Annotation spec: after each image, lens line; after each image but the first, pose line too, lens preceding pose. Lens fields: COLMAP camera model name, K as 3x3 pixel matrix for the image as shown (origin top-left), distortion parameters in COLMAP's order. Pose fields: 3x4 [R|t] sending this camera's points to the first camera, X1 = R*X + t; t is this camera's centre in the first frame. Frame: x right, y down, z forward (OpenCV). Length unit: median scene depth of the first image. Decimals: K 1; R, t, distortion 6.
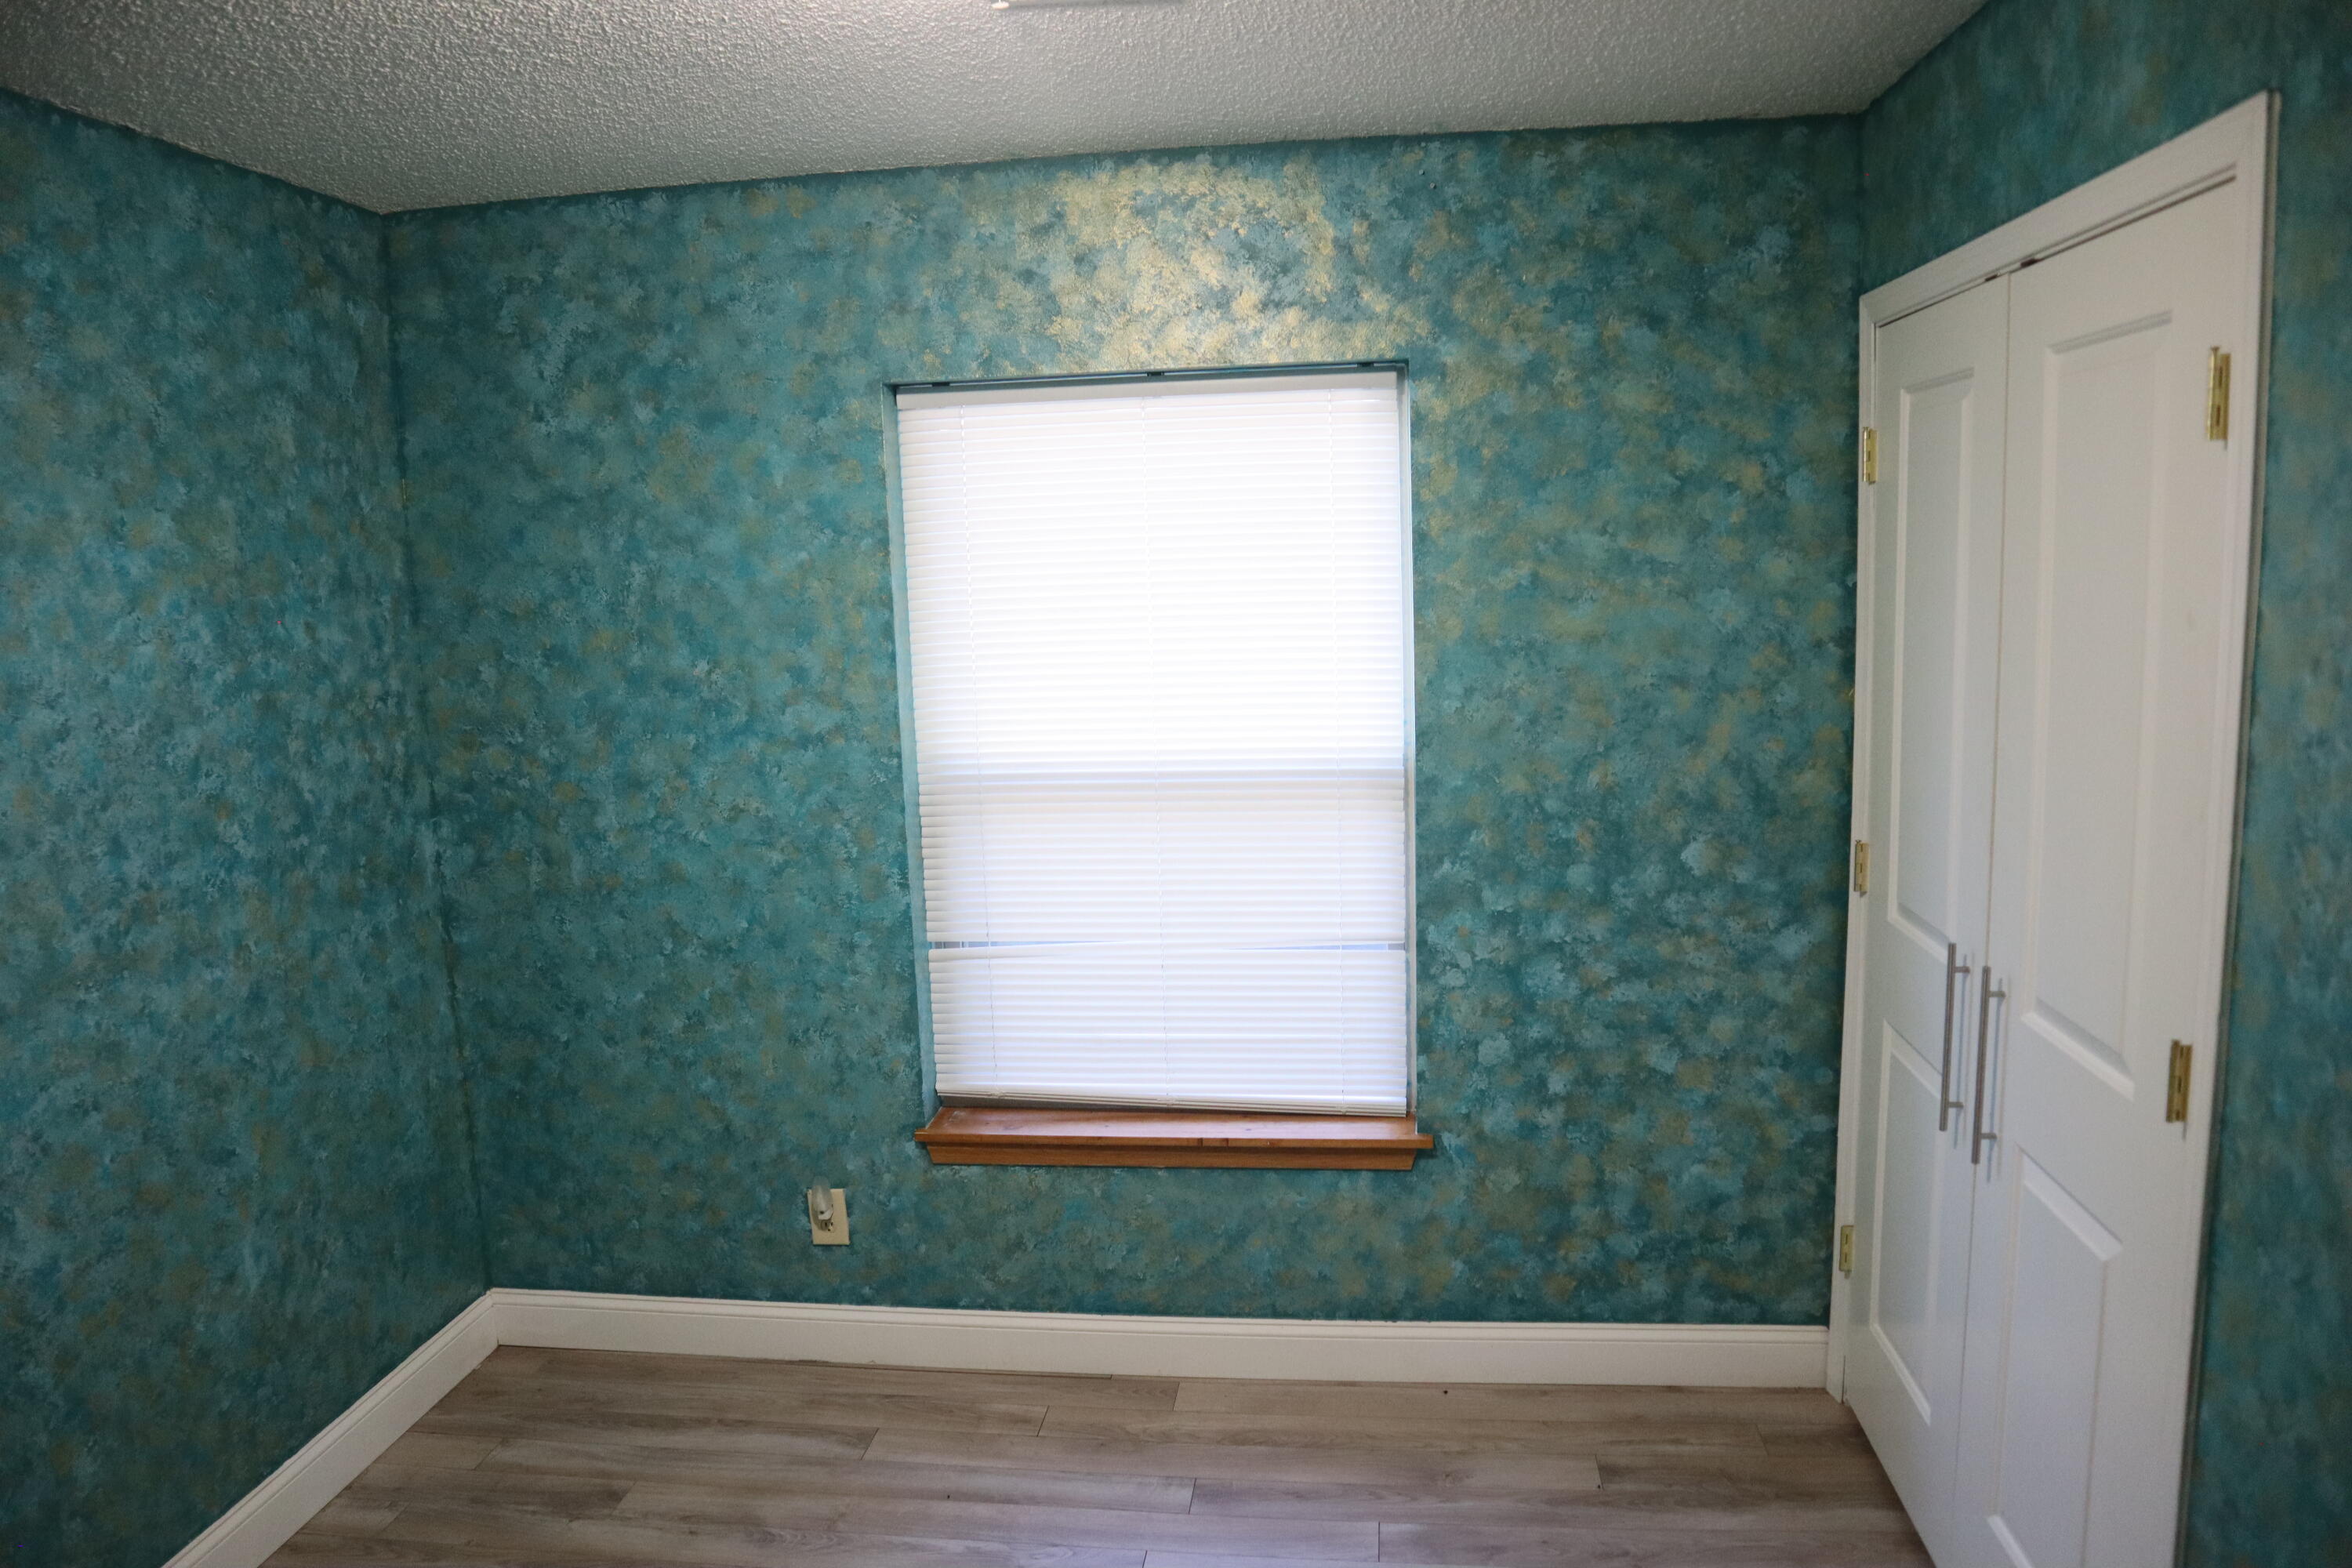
lens RADIAL K [[1633.1, 0, 1169.5], [0, 1633.1, 799.3], [0, 0, 1]] dist [-0.136143, 0.109488]
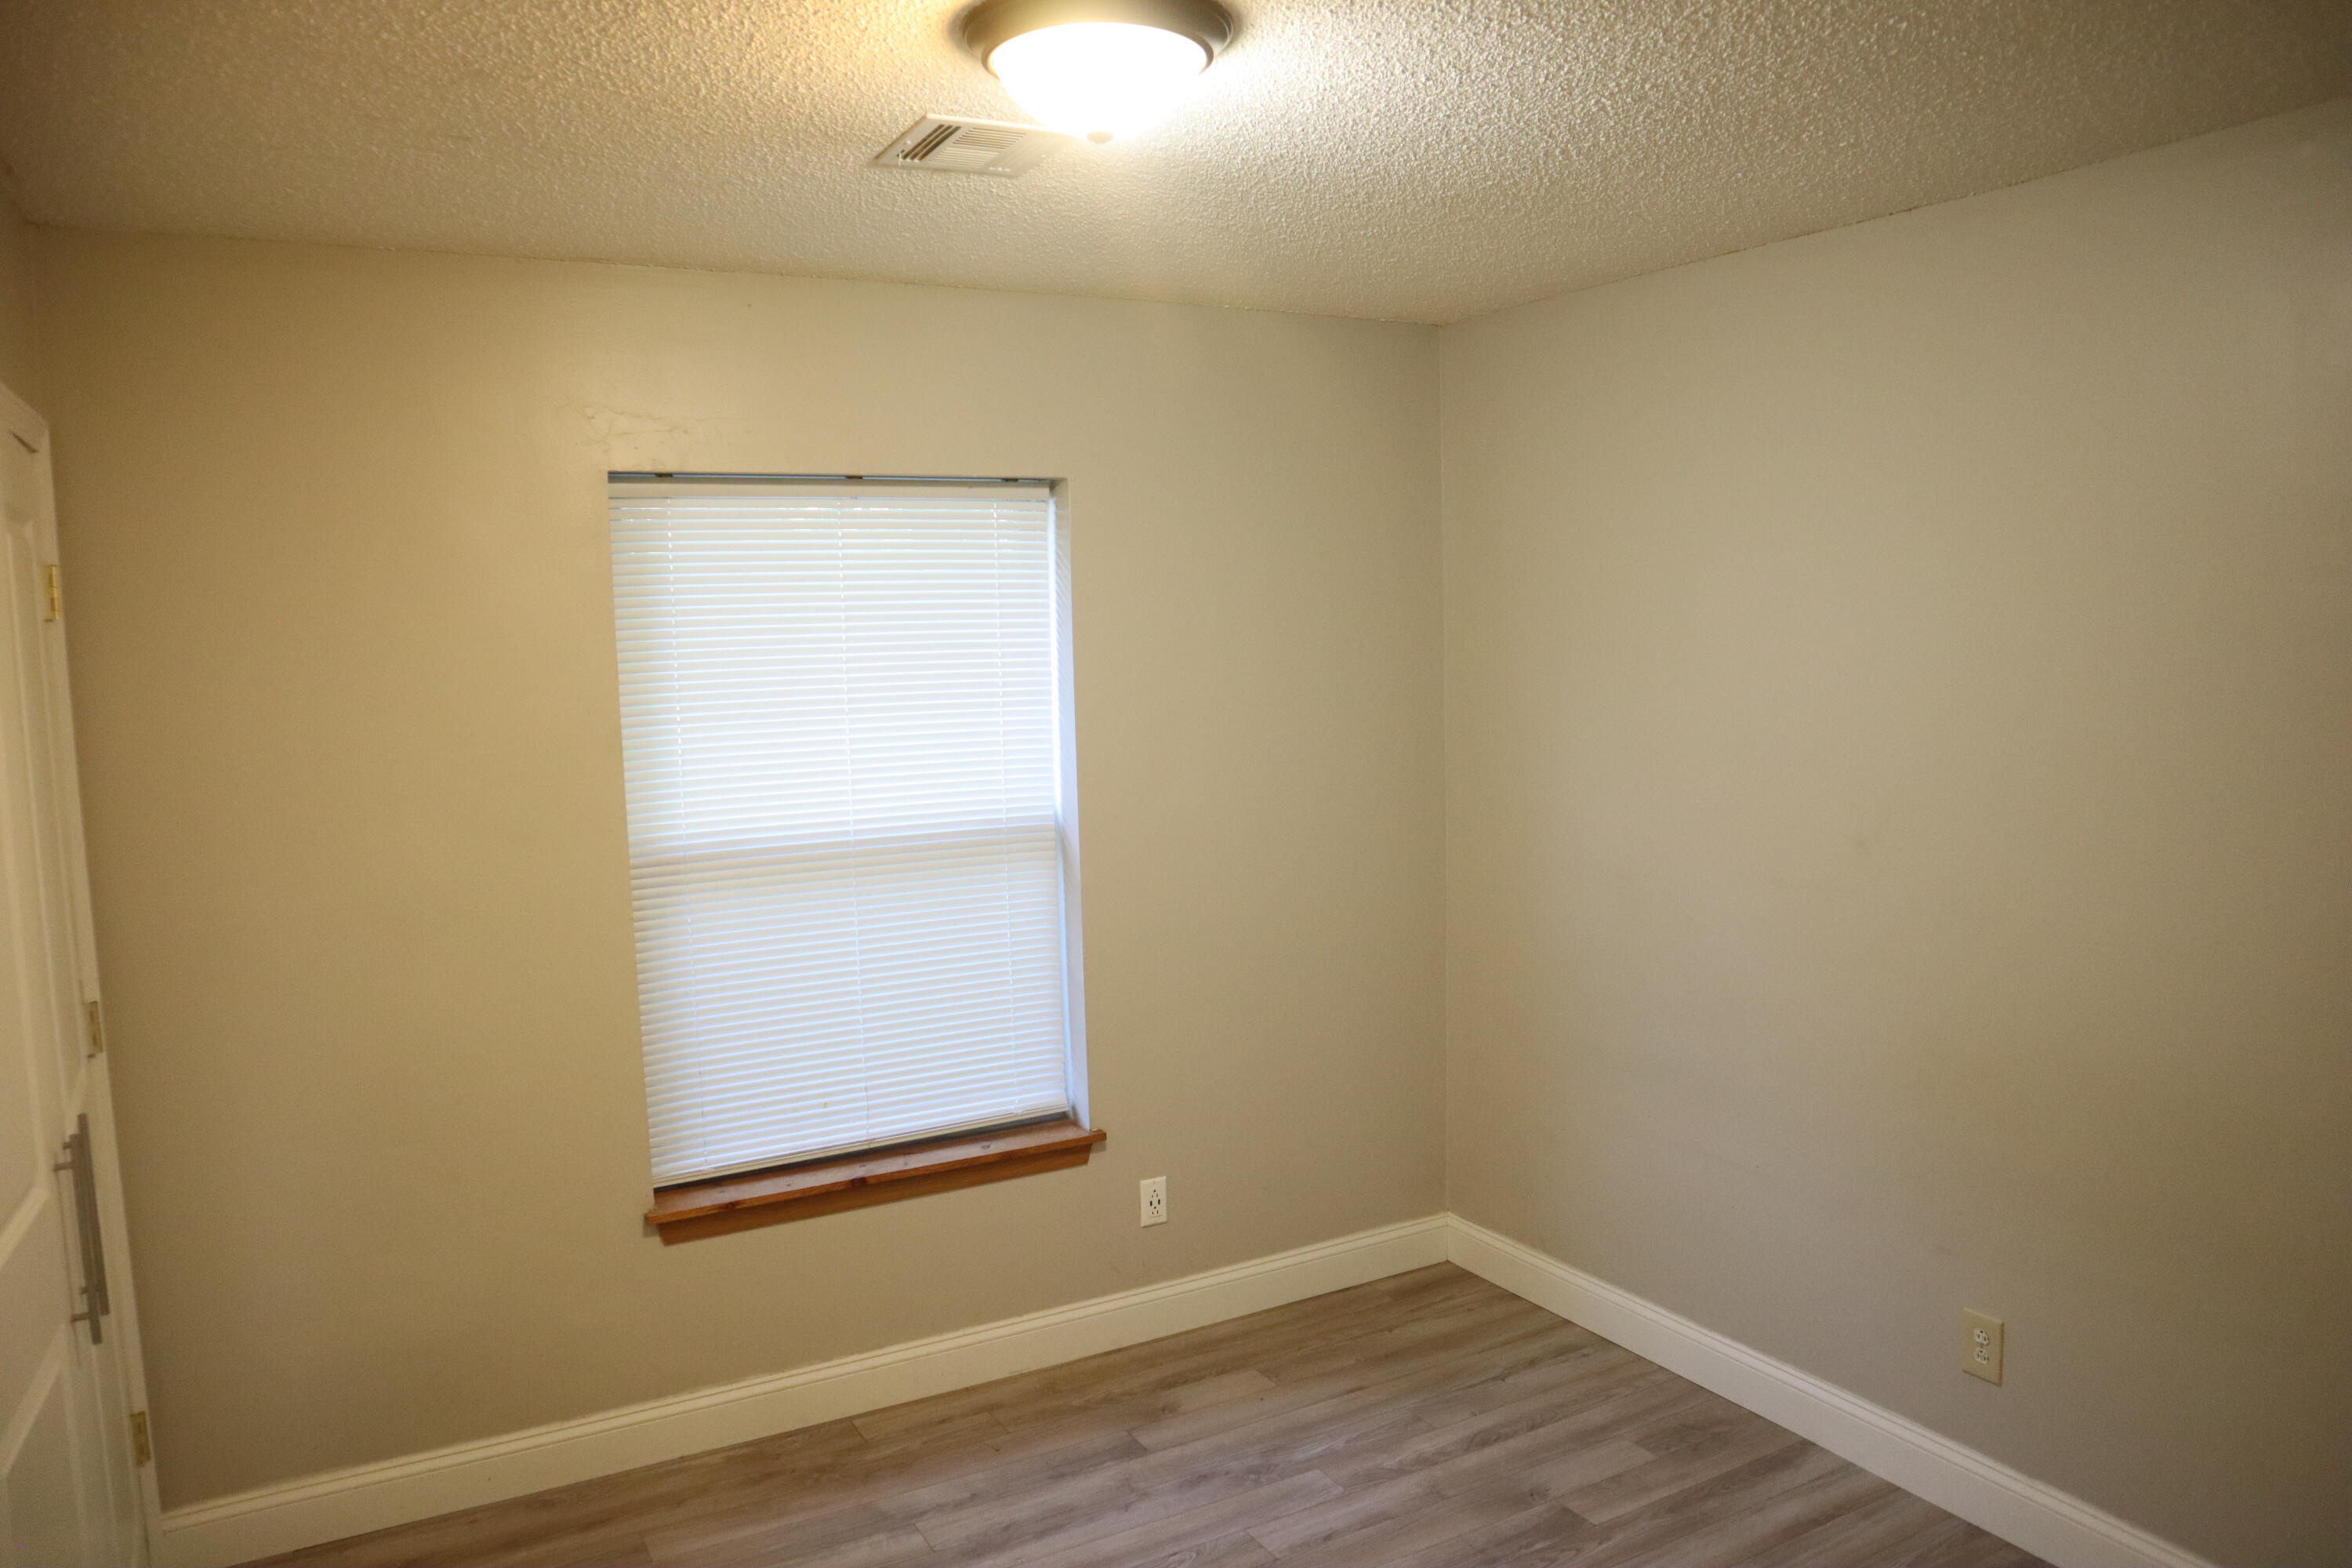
lens RADIAL K [[1633.1, 0, 1169.5], [0, 1633.1, 799.3], [0, 0, 1]] dist [-0.136143, 0.109488]
pose [[0.789251, -0.053366, 0.611748, -0.530684], [0.082385, 0.996412, -0.019367, -0.006247], [-0.608520, 0.065684, 0.790816, 0.013463]]
